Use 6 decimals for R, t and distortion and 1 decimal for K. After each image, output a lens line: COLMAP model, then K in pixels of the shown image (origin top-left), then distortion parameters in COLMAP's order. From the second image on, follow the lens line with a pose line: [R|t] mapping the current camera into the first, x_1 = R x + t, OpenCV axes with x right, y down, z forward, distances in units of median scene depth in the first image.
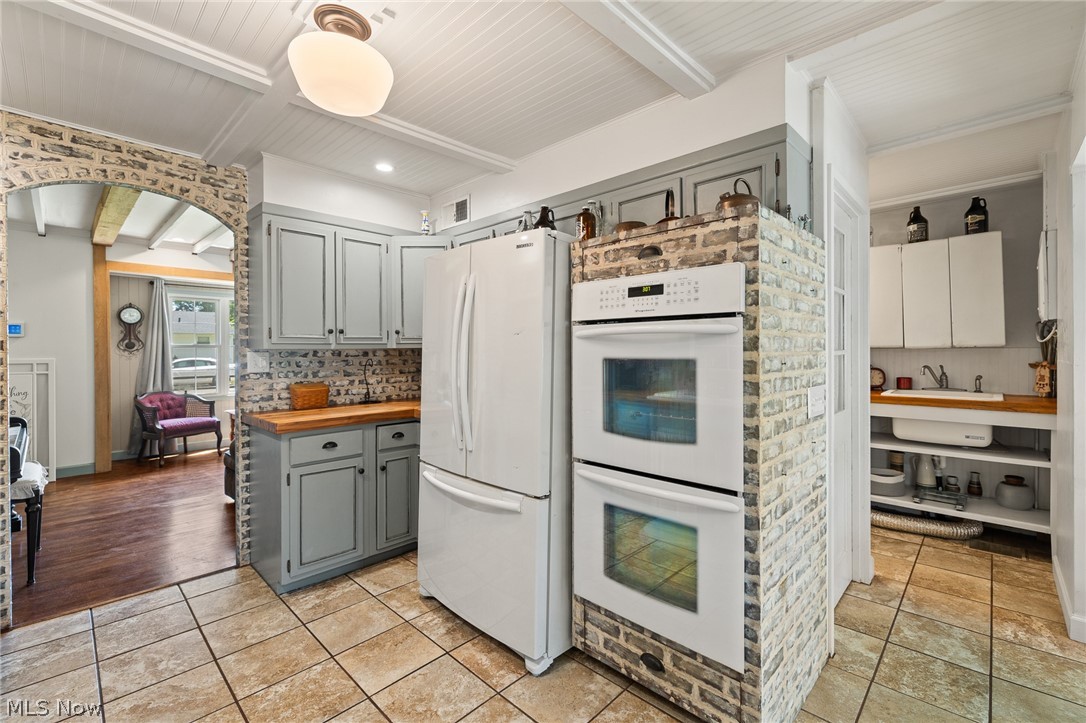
lens RADIAL K [[466.3, 0, 548.1], [0, 466.3, 349.8], [0, 0, 1]] dist [-0.001026, -0.000760]
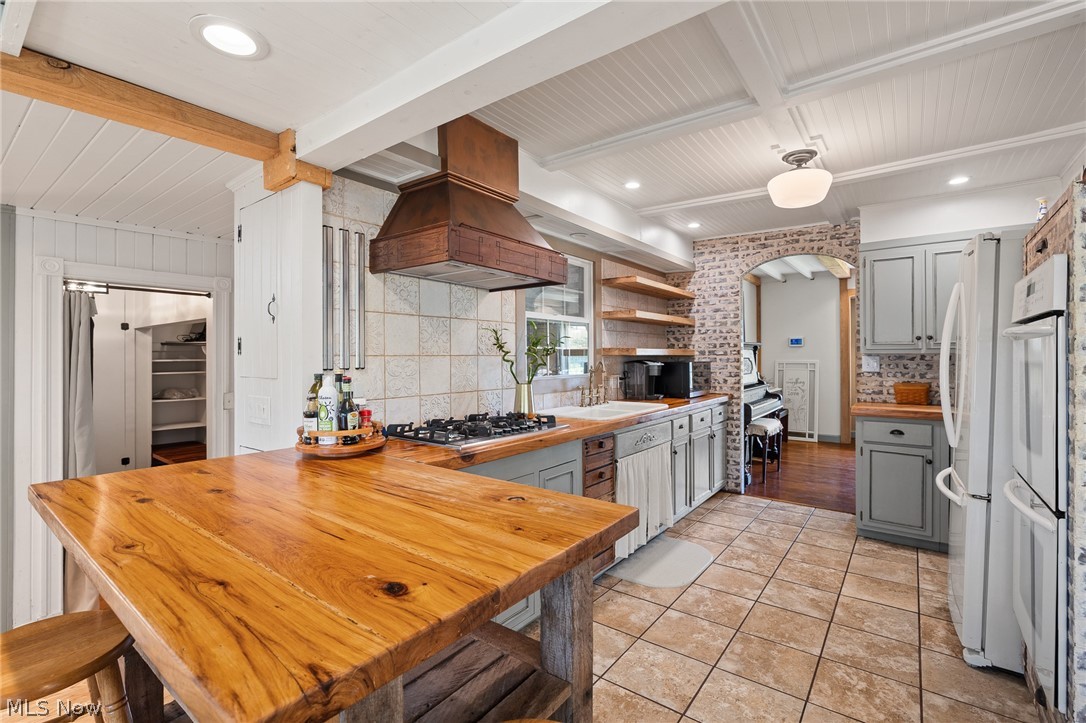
lens RADIAL K [[491.2, 0, 549.2], [0, 491.2, 362.4], [0, 0, 1]] dist [-0.004688, -0.000224]
pose [[0.105493, 0.014860, -0.994309, 0.714600], [0.000205, 0.999888, 0.014965, 0.002583], [0.994420, -0.001782, 0.105478, -0.038664]]
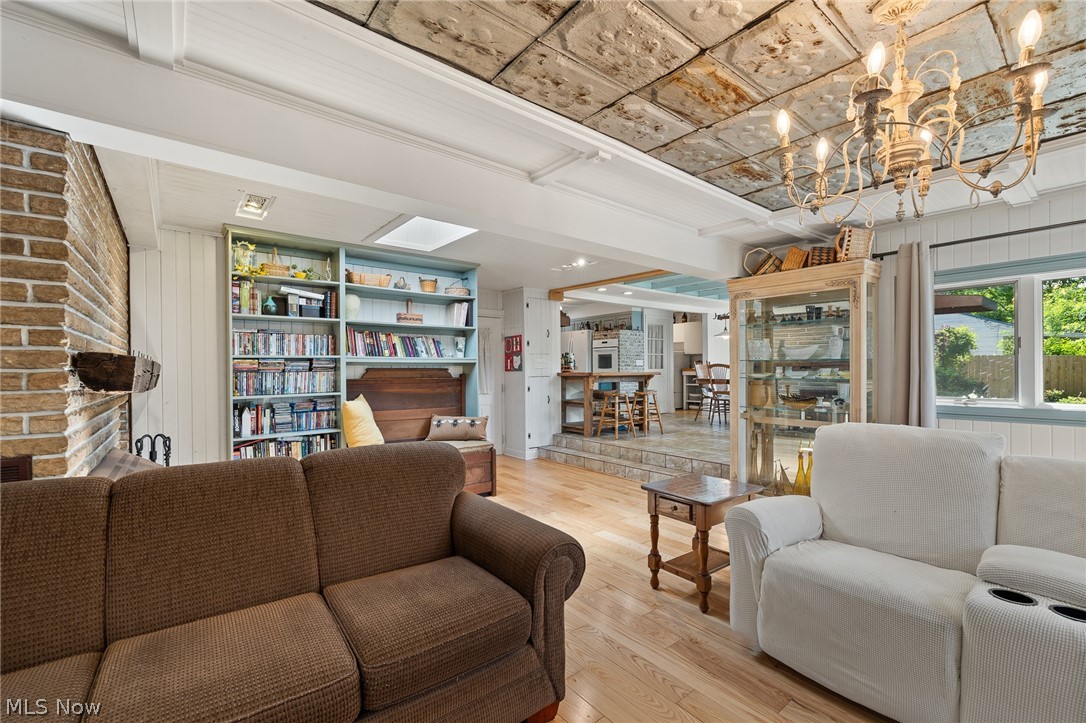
lens RADIAL K [[466.3, 0, 538.6], [0, 466.3, 370.0], [0, 0, 1]] dist [-0.001026, -0.000760]
pose [[0.988213, -0.006838, -0.152933, 0.150506], [0.007298, 0.999970, 0.002449, 0.100570], [0.152912, -0.003536, 0.988234, -2.535940]]
